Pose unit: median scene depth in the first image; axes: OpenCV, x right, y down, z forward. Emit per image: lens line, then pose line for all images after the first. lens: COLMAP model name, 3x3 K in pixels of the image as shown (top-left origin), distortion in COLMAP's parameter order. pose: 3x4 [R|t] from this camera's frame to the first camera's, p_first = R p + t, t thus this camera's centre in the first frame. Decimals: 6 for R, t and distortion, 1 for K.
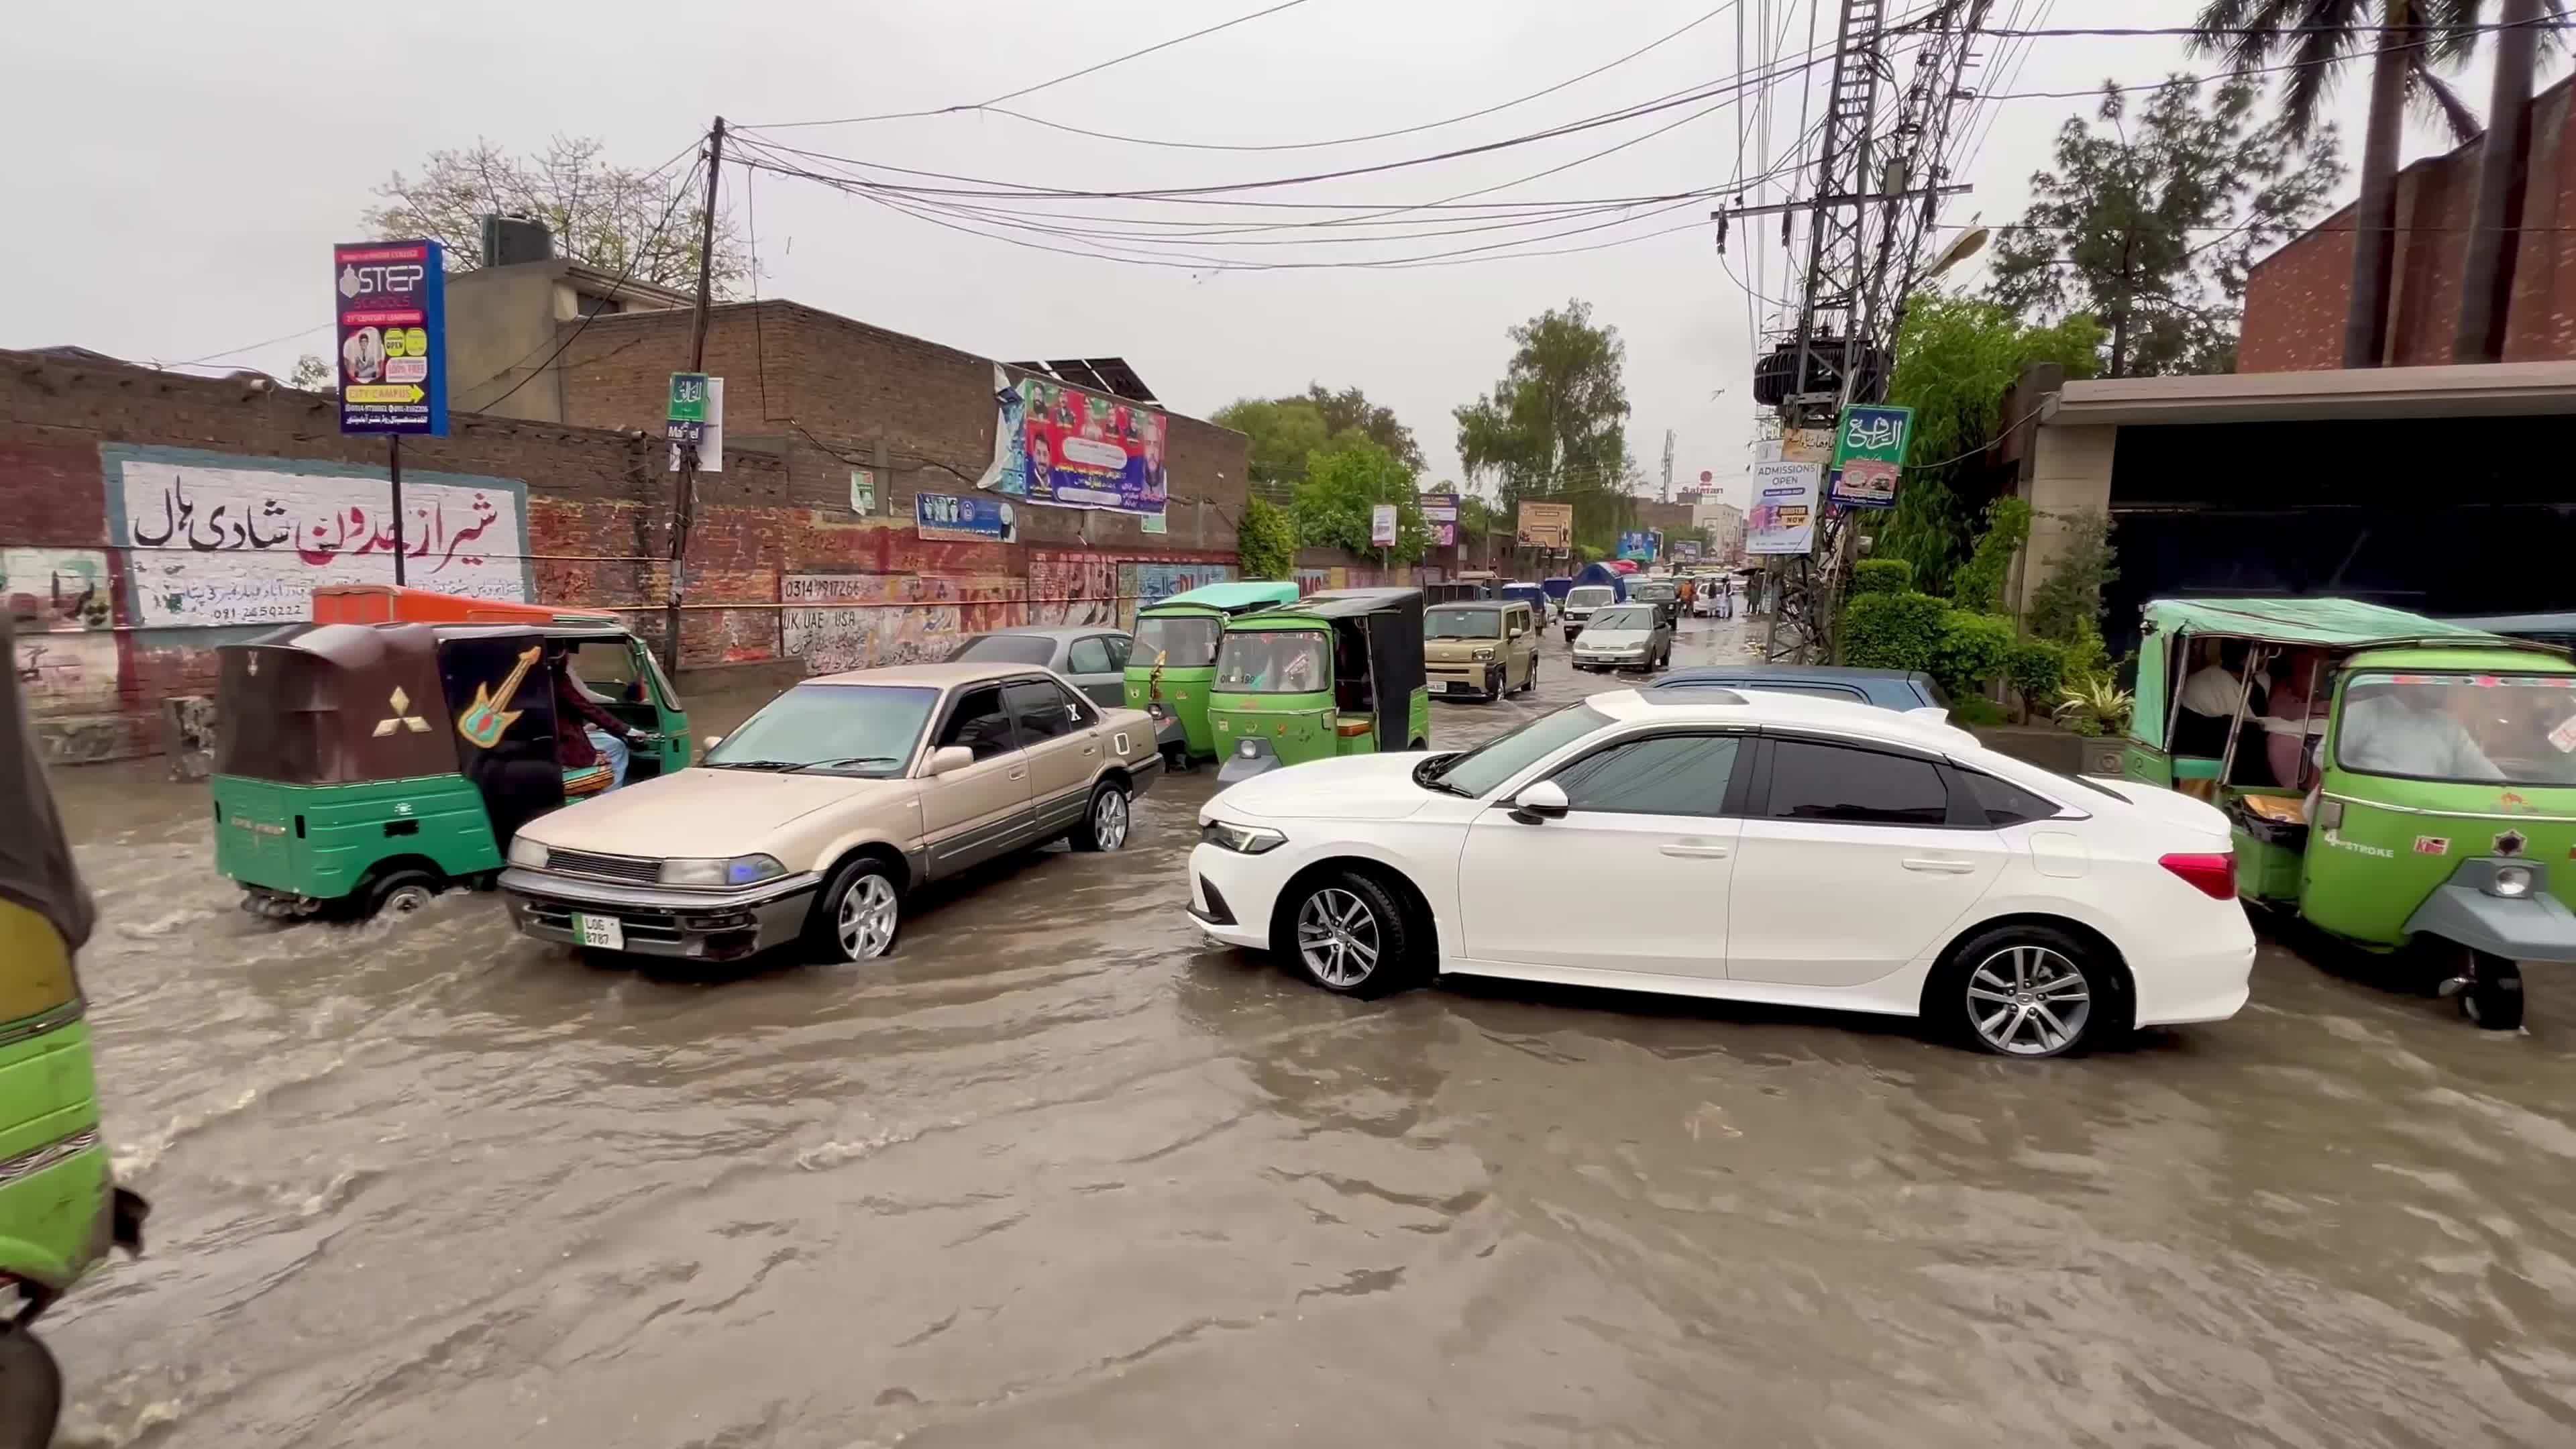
lens RADIAL K [[1140.7, 0, 1288.0], [0, 1140.7, 724.5], [0, 0, 1]] dist [0.013018, -0.016674]
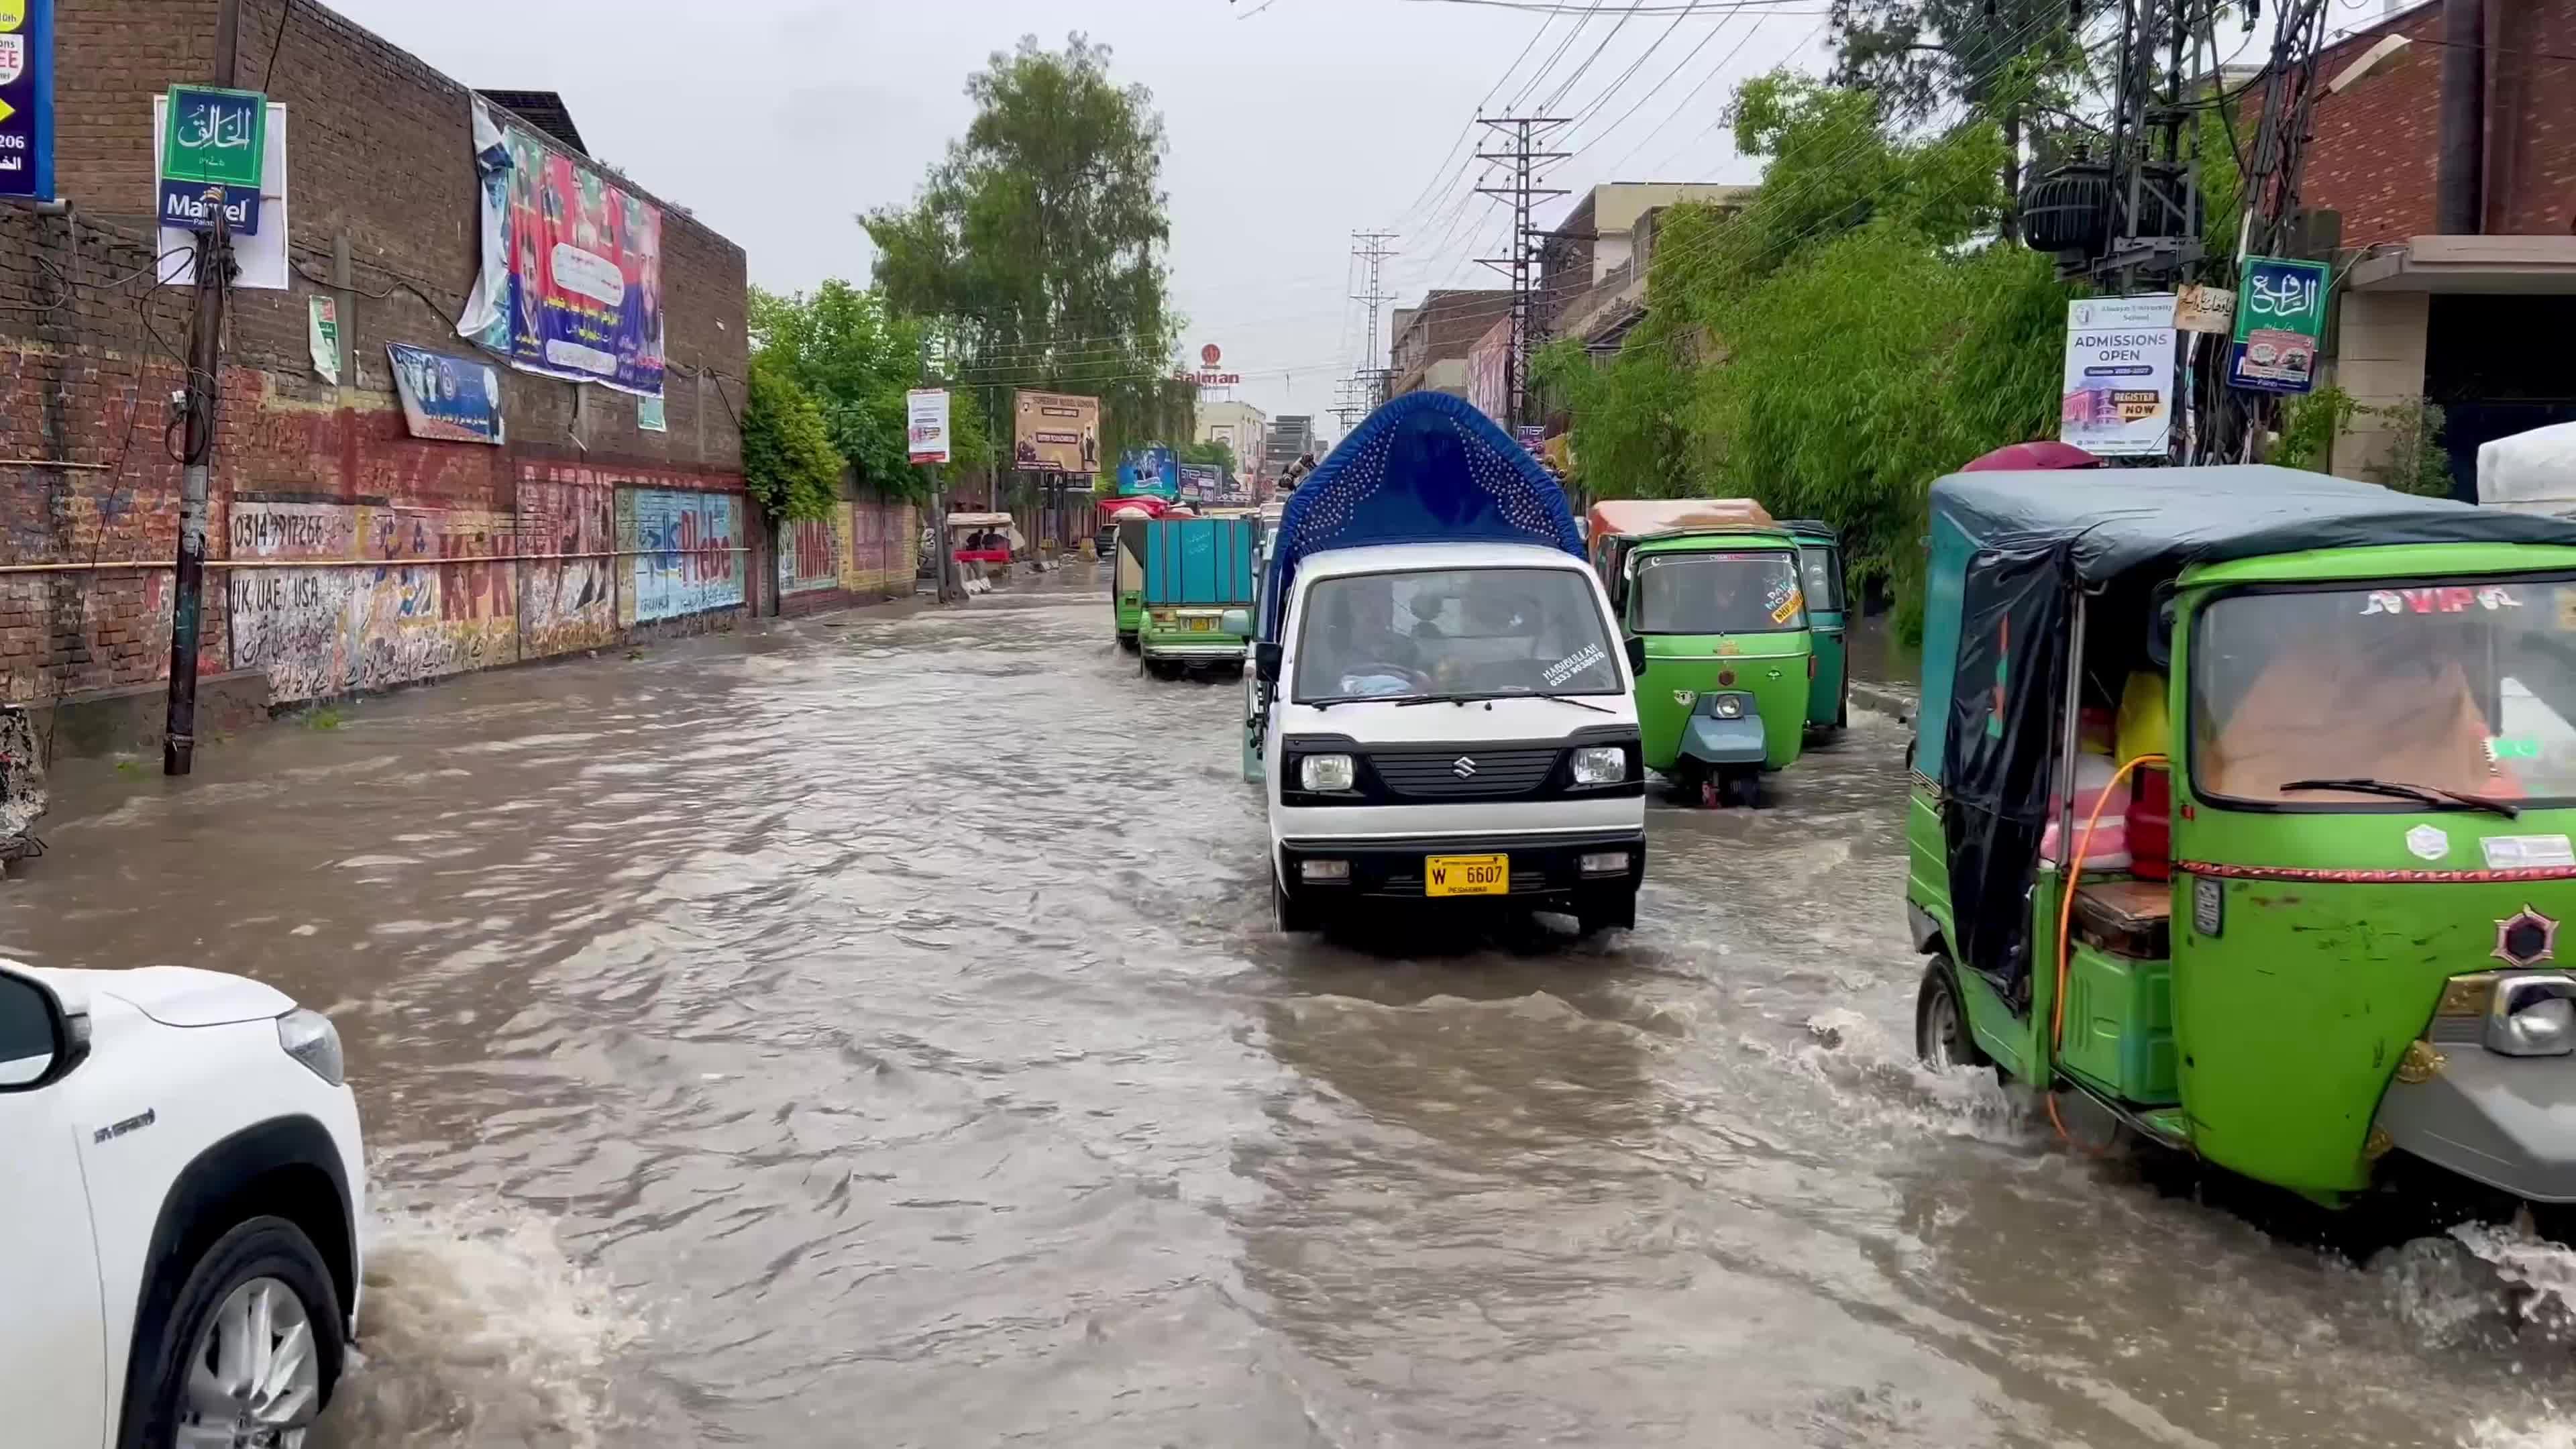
lens RADIAL K [[2176.3, 0, 1258.0], [0, 2176.3, 731.5], [0, 0, 1]] dist [0.035915, -0.039711]
pose [[0.916982, -0.044819, 0.396403, -0.332993], [0.059931, 0.997869, -0.025810, 0.014434], [-0.394401, 0.047424, 0.917714, -0.024086]]
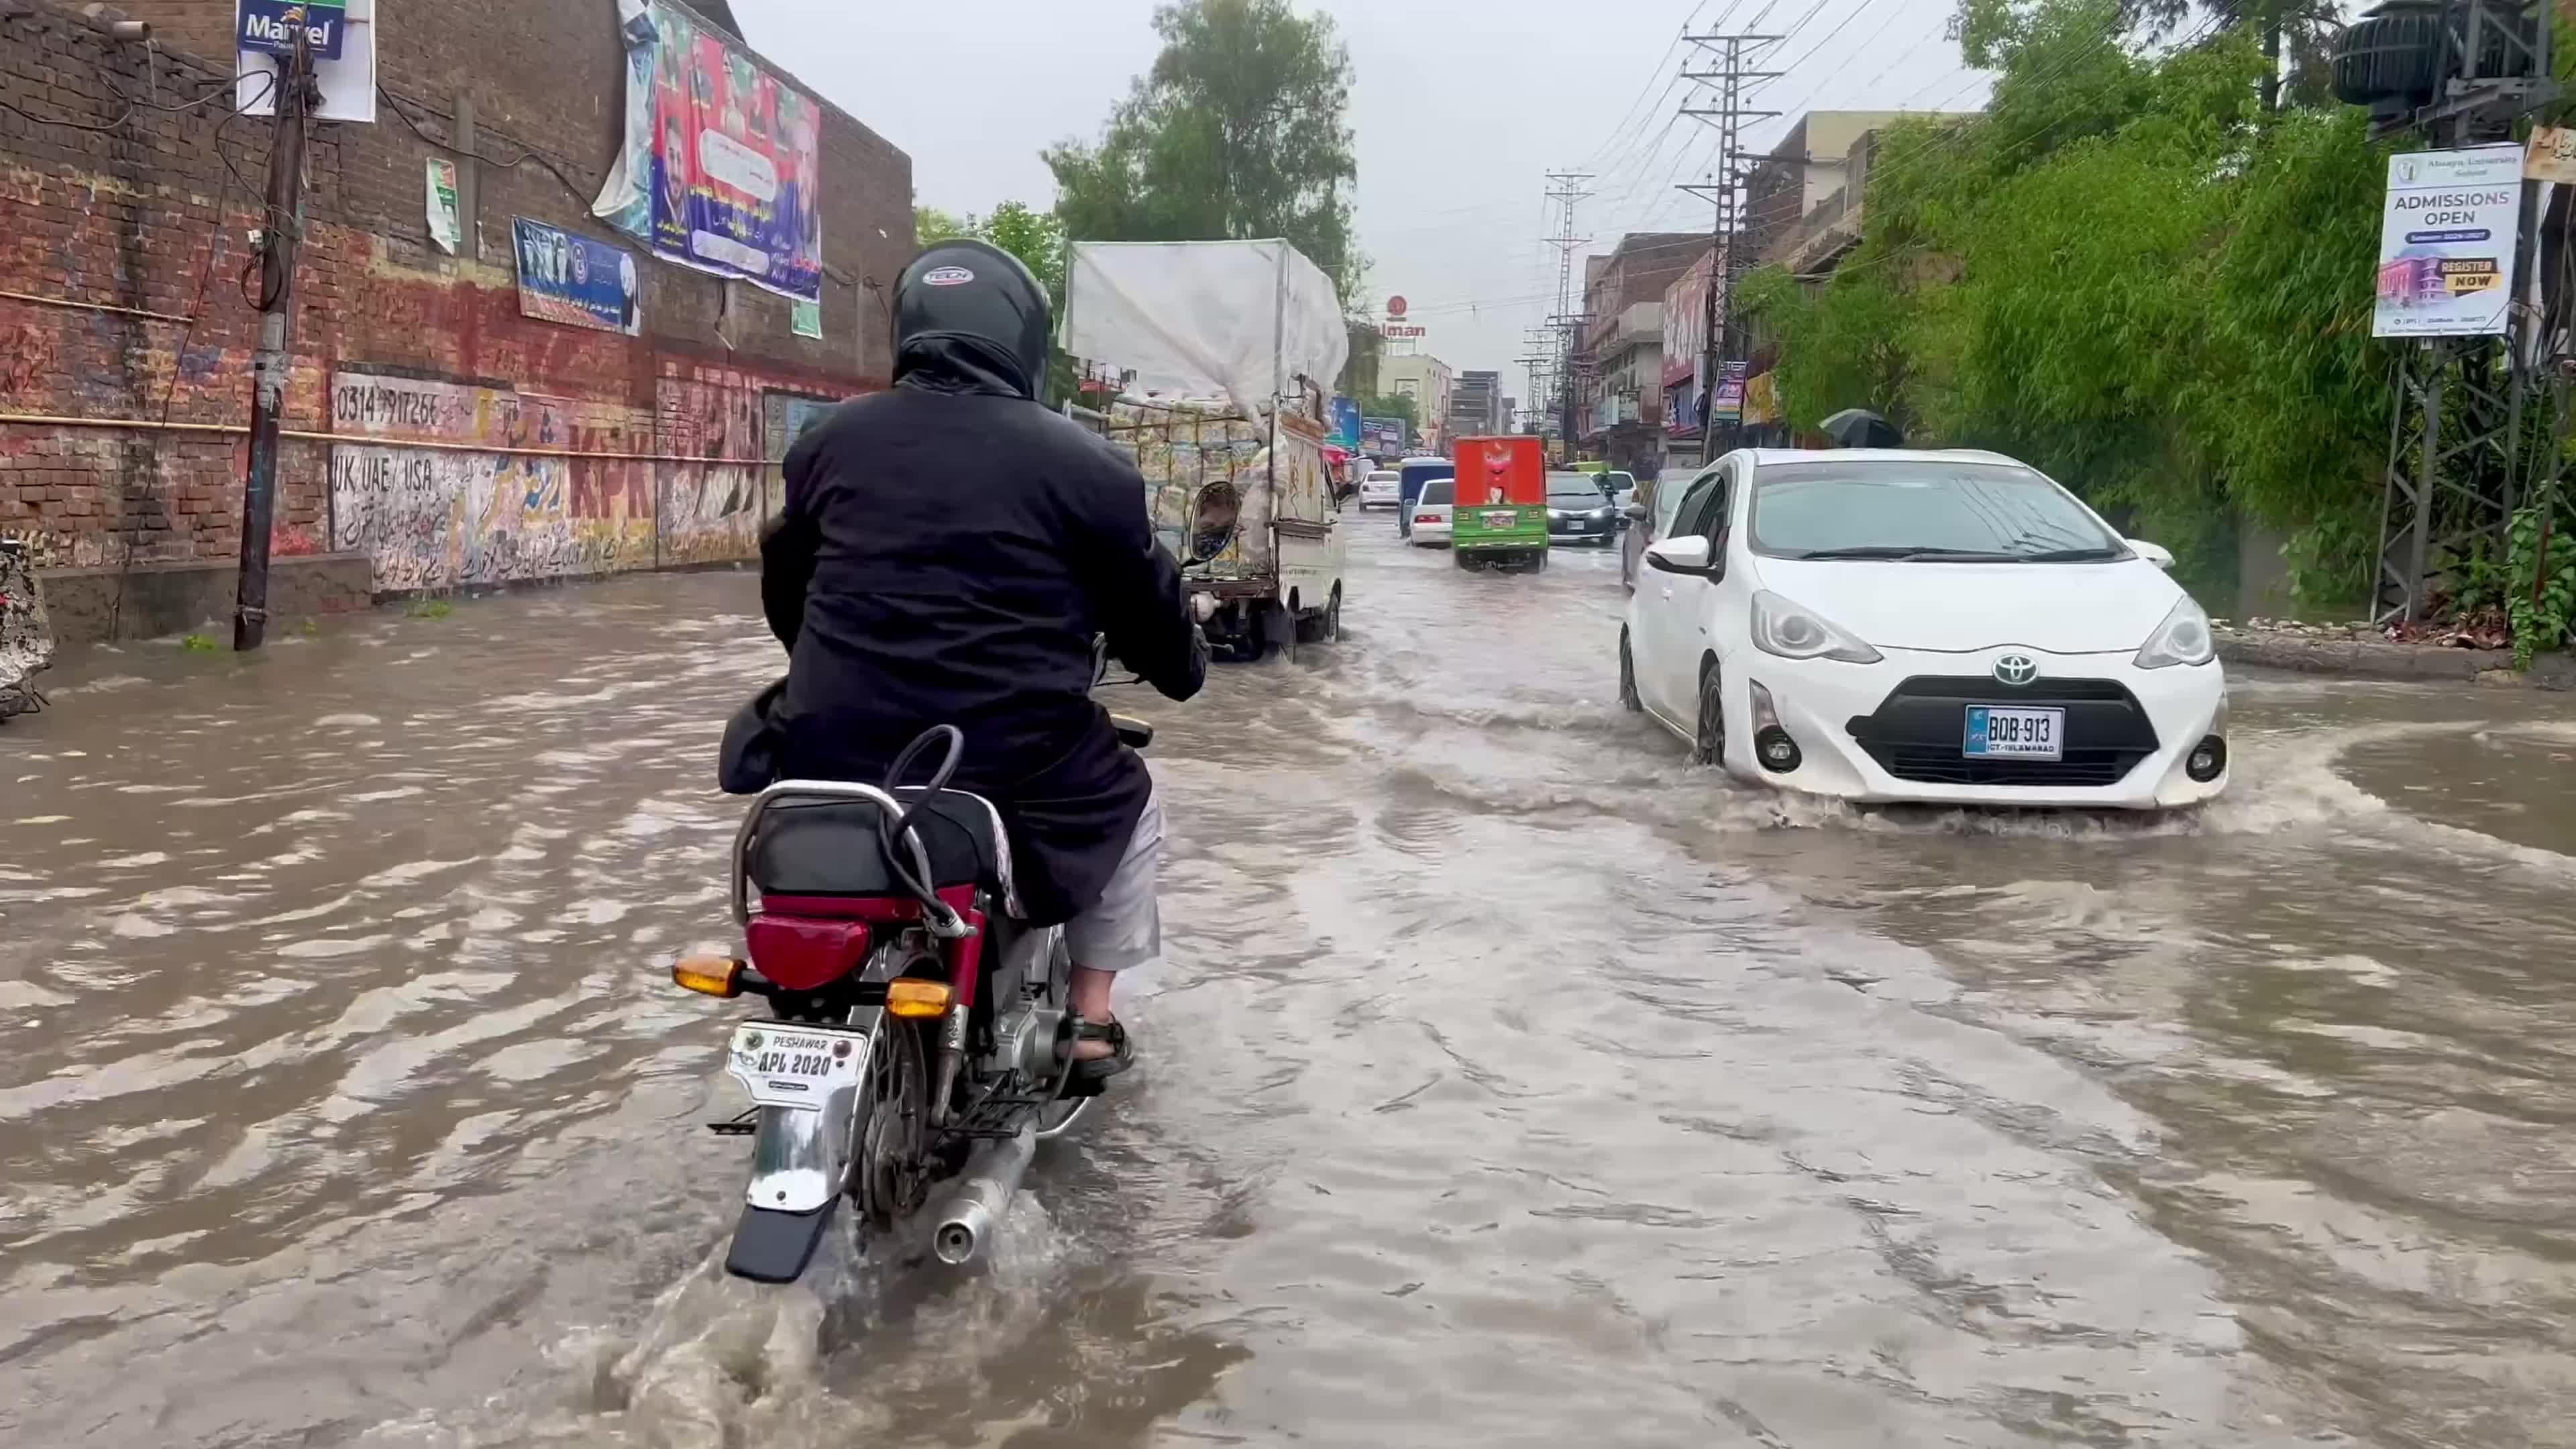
lens RADIAL K [[2176.3, 0, 1258.0], [0, 2176.3, 731.5], [0, 0, 1]] dist [0.035915, -0.039711]
pose [[0.947177, -0.030258, 0.319282, -0.301663], [0.036507, 0.999241, -0.013602, 0.030952], [-0.318628, 0.024540, 0.947562, 0.045581]]
